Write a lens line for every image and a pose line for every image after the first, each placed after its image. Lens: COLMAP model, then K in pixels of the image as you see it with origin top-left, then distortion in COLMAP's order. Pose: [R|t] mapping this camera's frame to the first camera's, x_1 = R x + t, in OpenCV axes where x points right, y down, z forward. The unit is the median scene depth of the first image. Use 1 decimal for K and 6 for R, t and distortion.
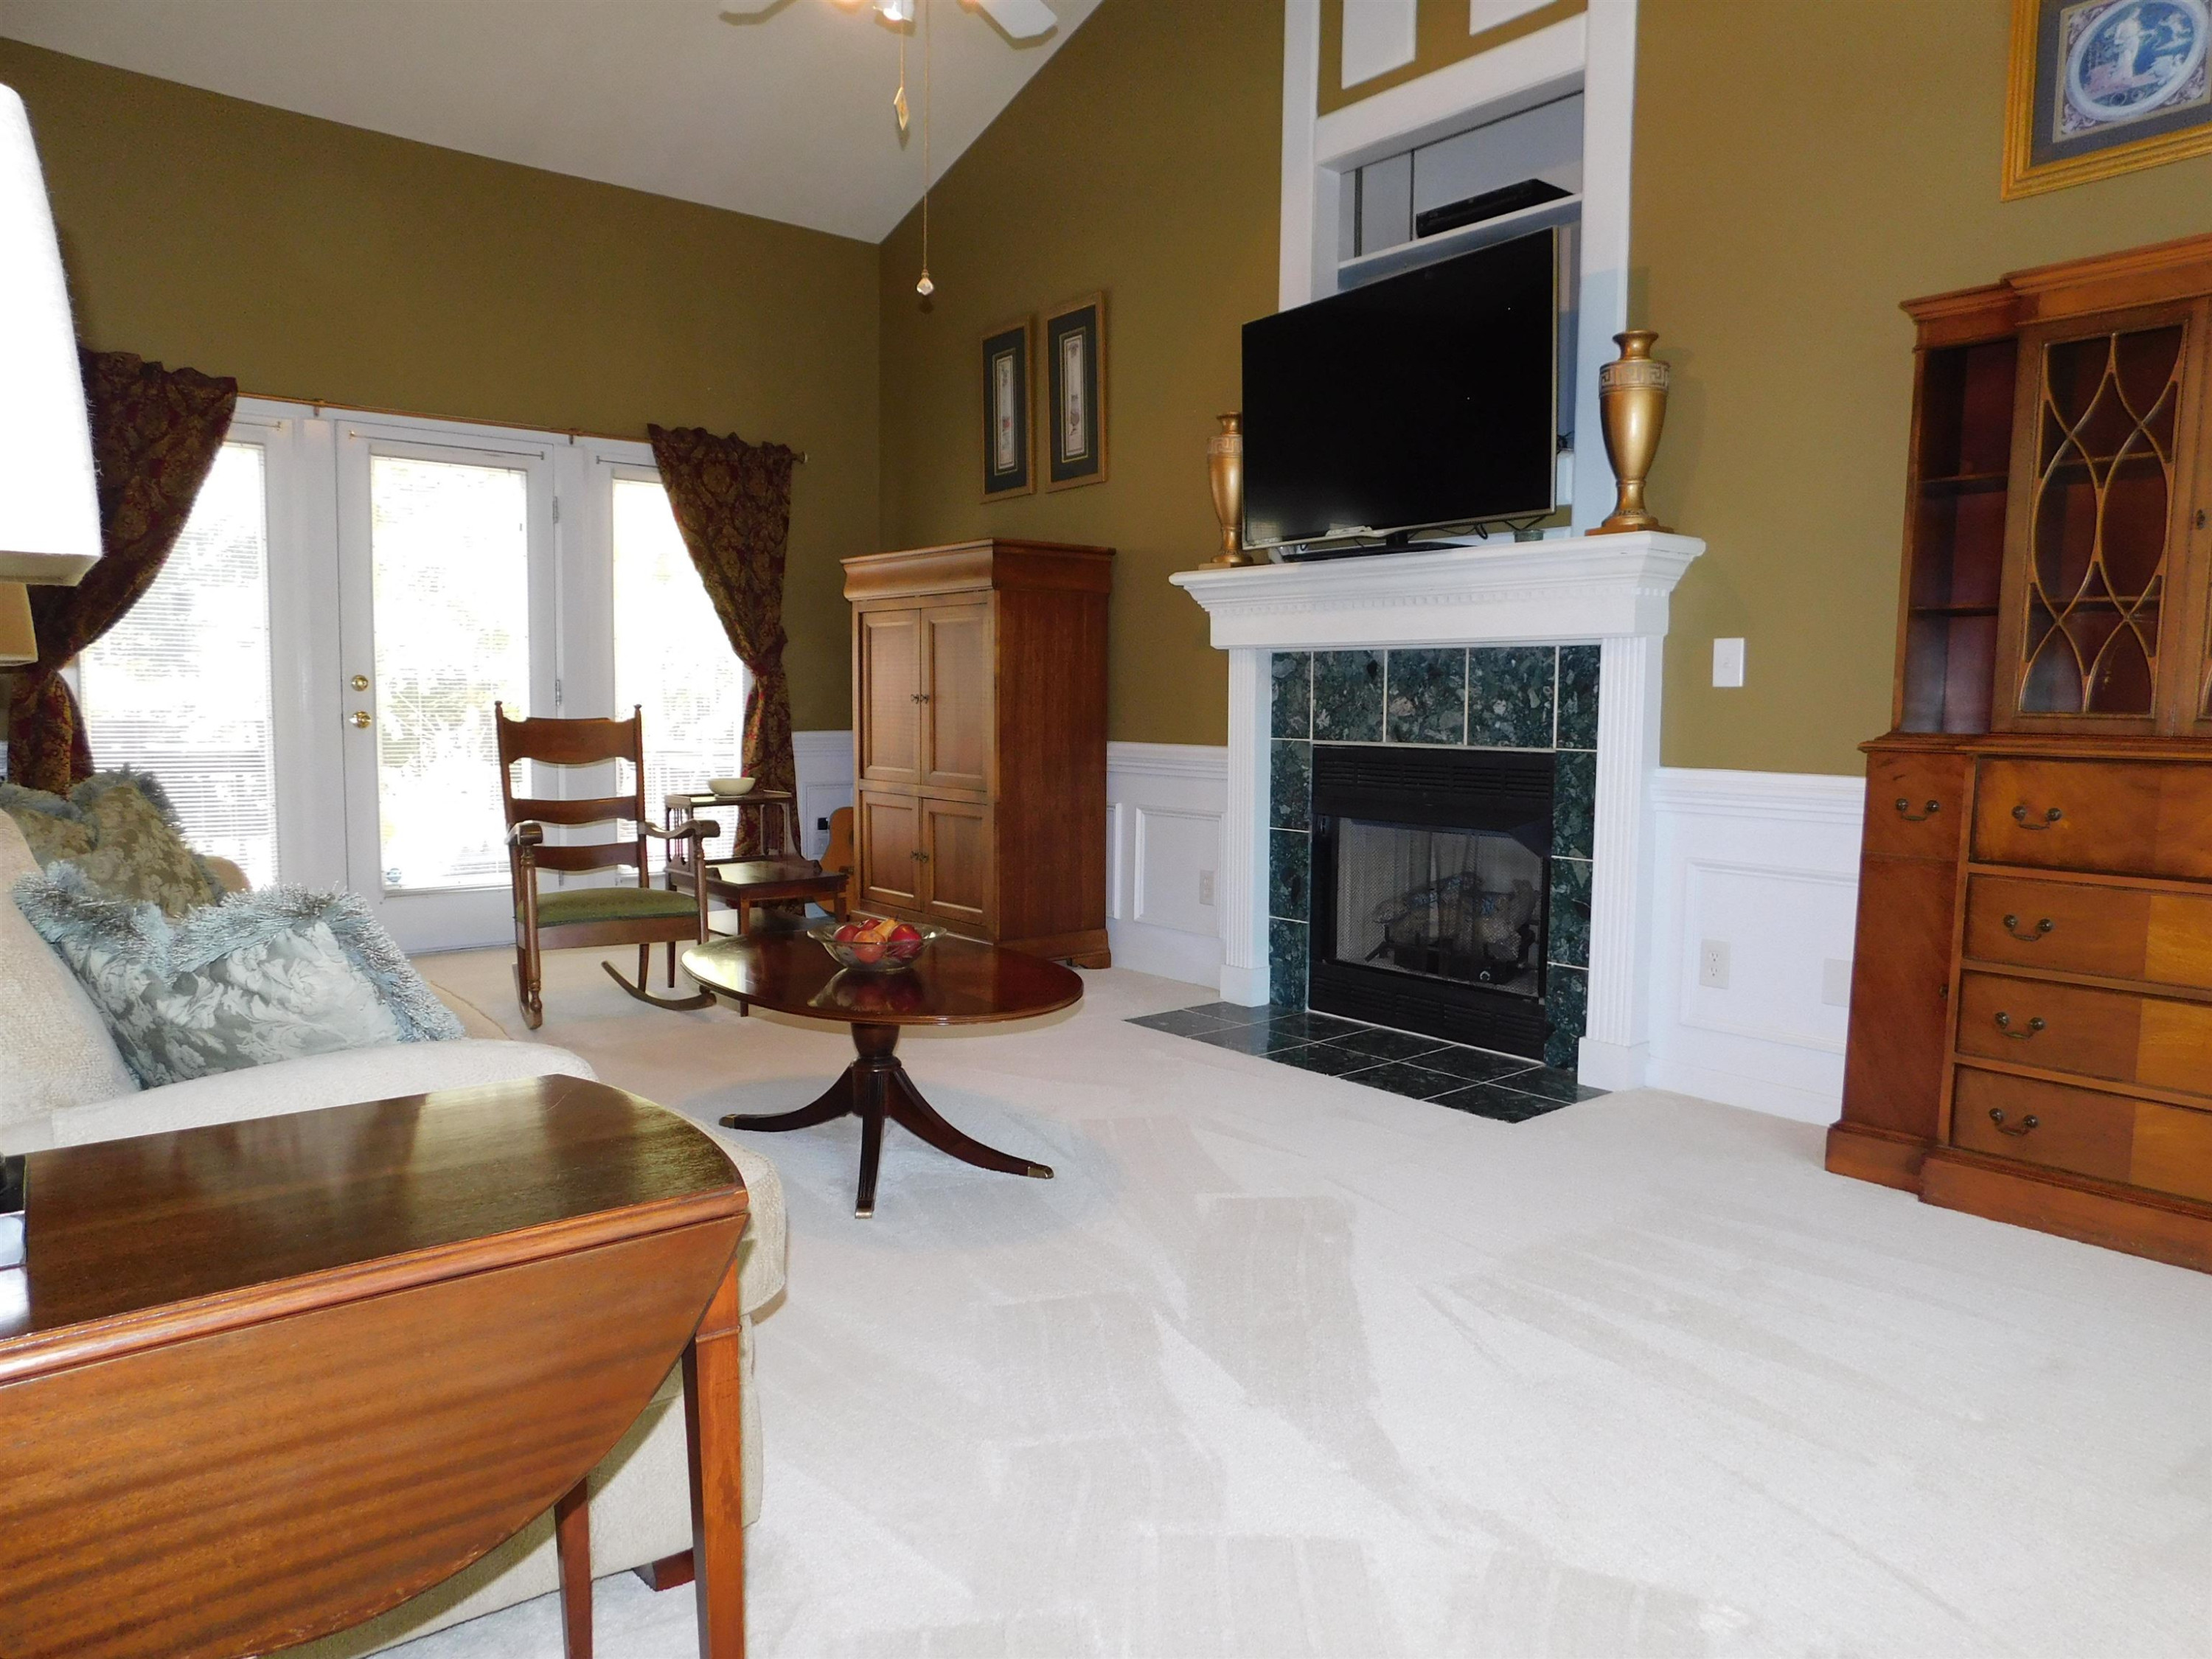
lens RADIAL K [[1485.5, 0, 1094.8], [0, 1485.5, 838.2], [0, 0, 1]] dist [-0.051860, 0.036853]
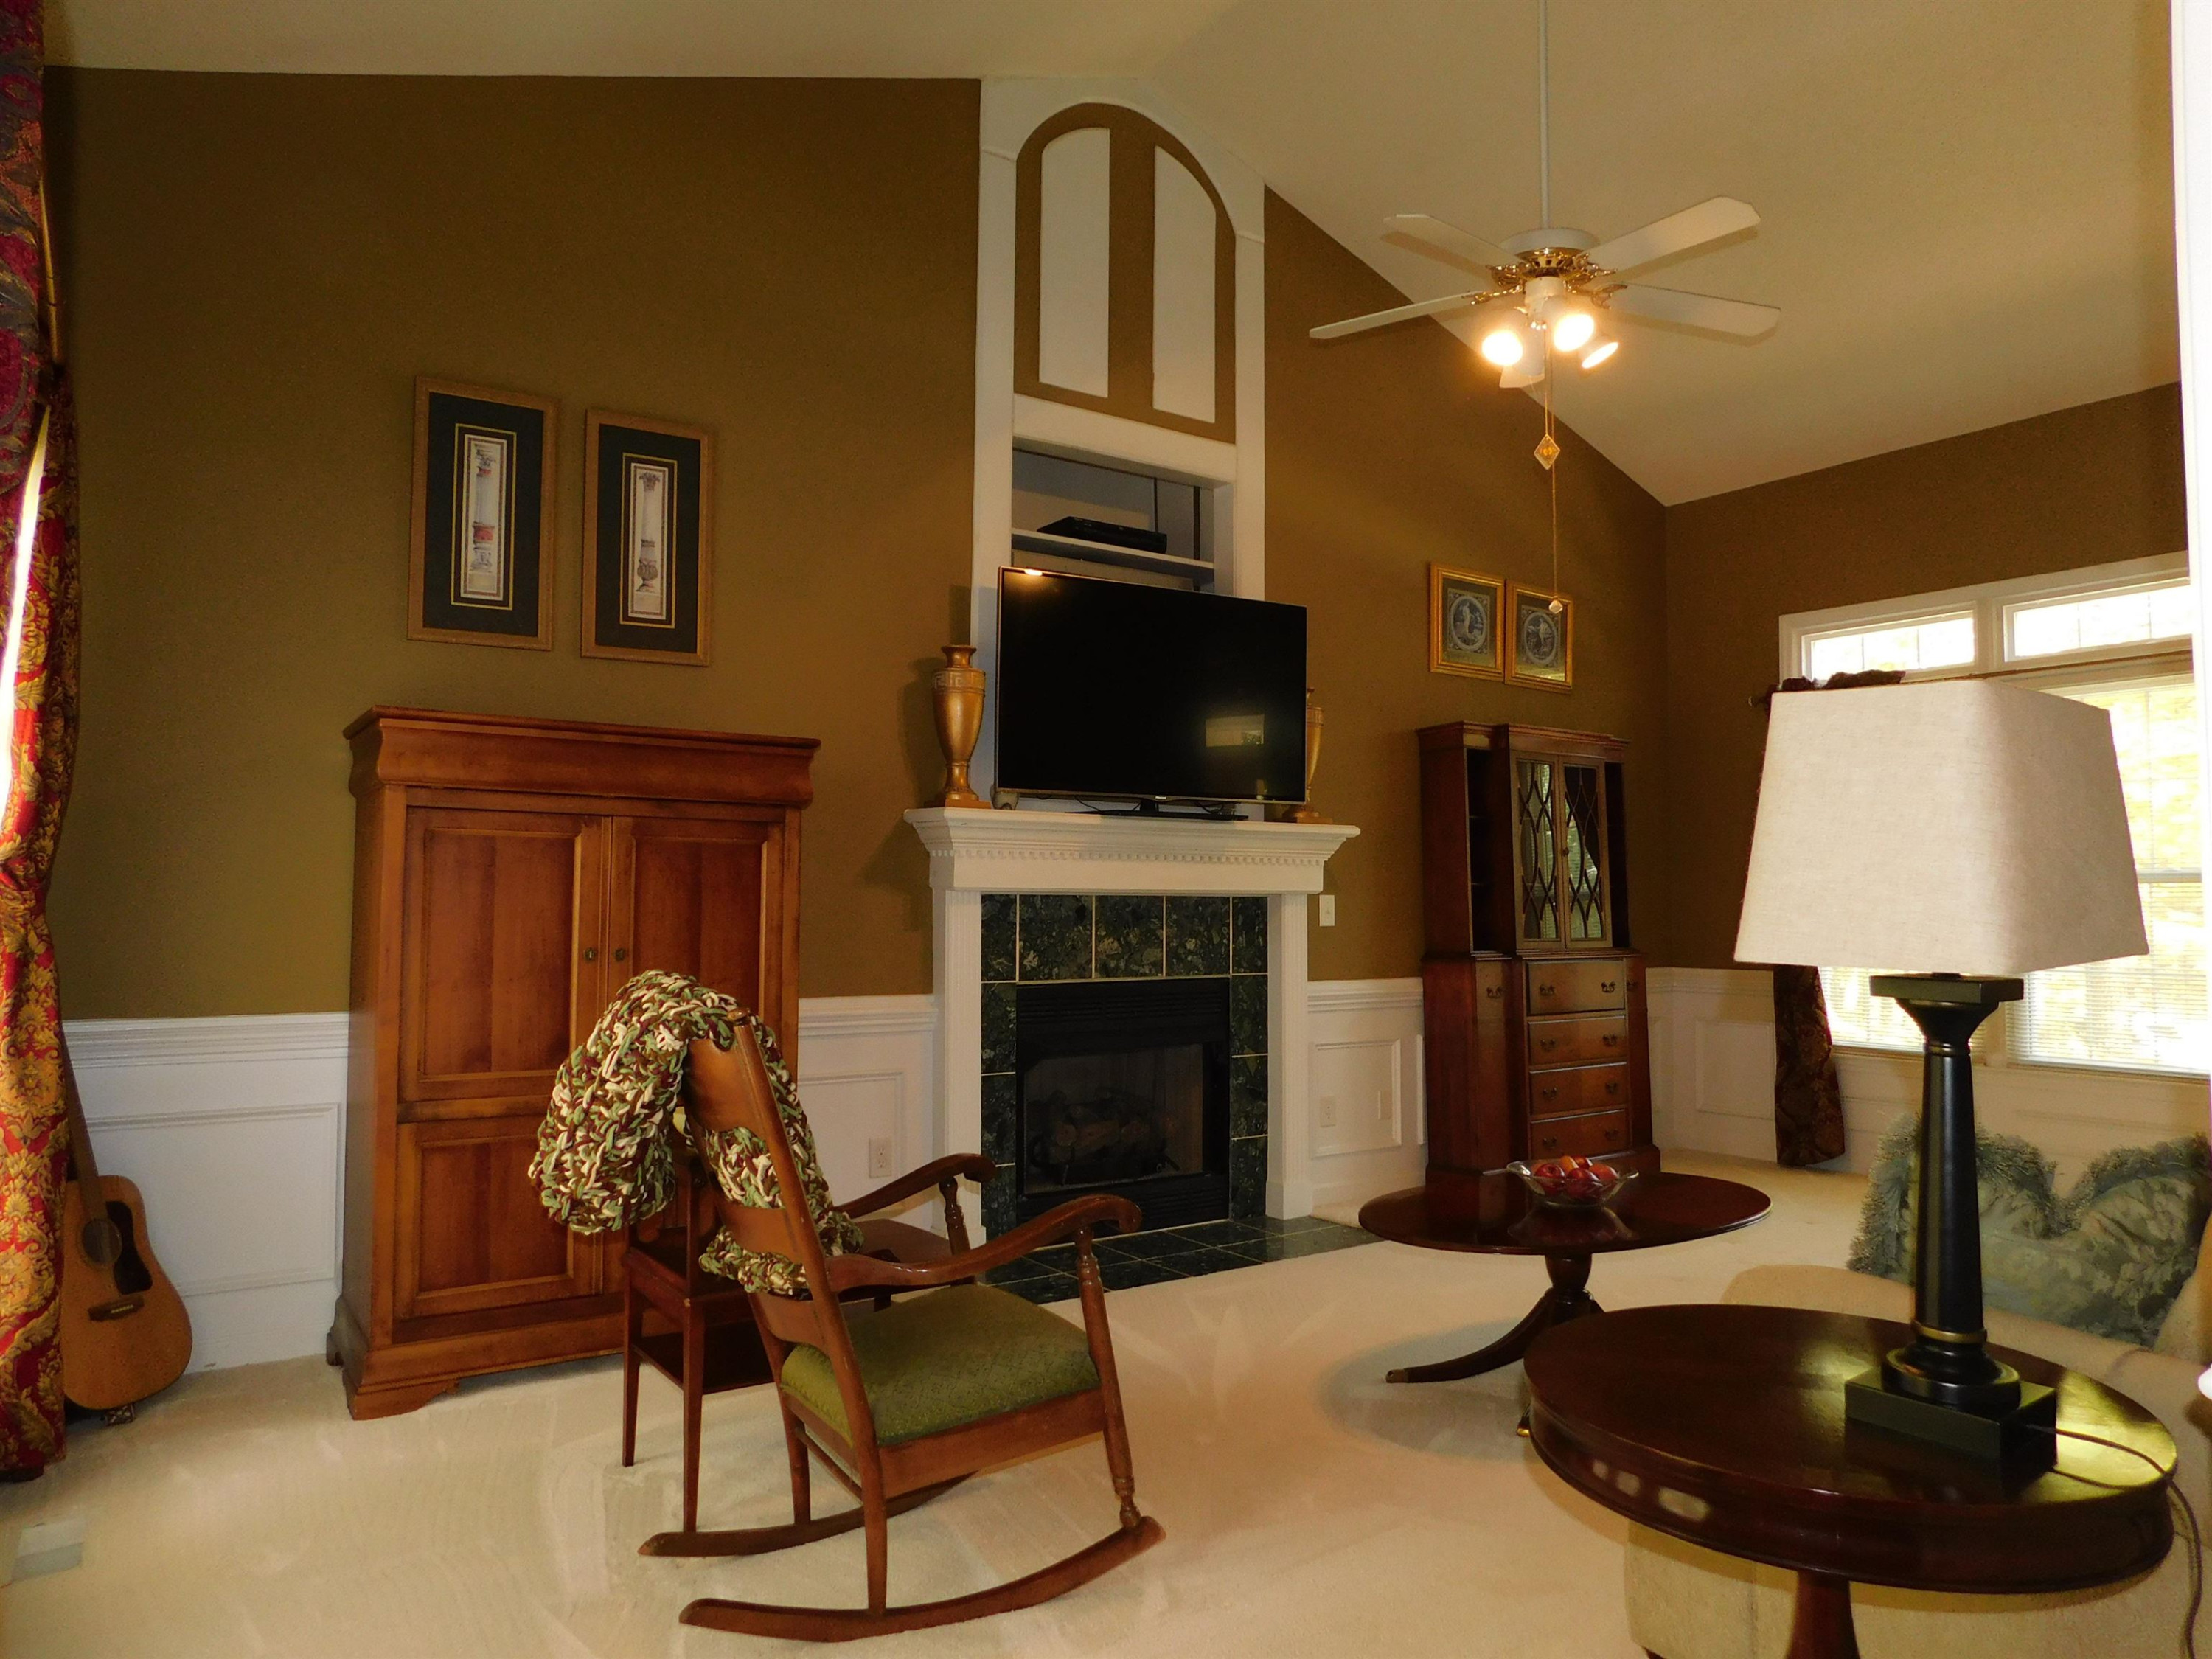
lens RADIAL K [[1485.5, 0, 1096.4], [0, 1485.5, 831.4], [0, 0, 1]] dist [-0.051860, 0.036853]
pose [[0.060059, 0.039812, 0.997401, -0.917455], [0.089294, 0.994984, -0.045093, -0.124190], [-0.994193, 0.091770, 0.056203, 0.929734]]
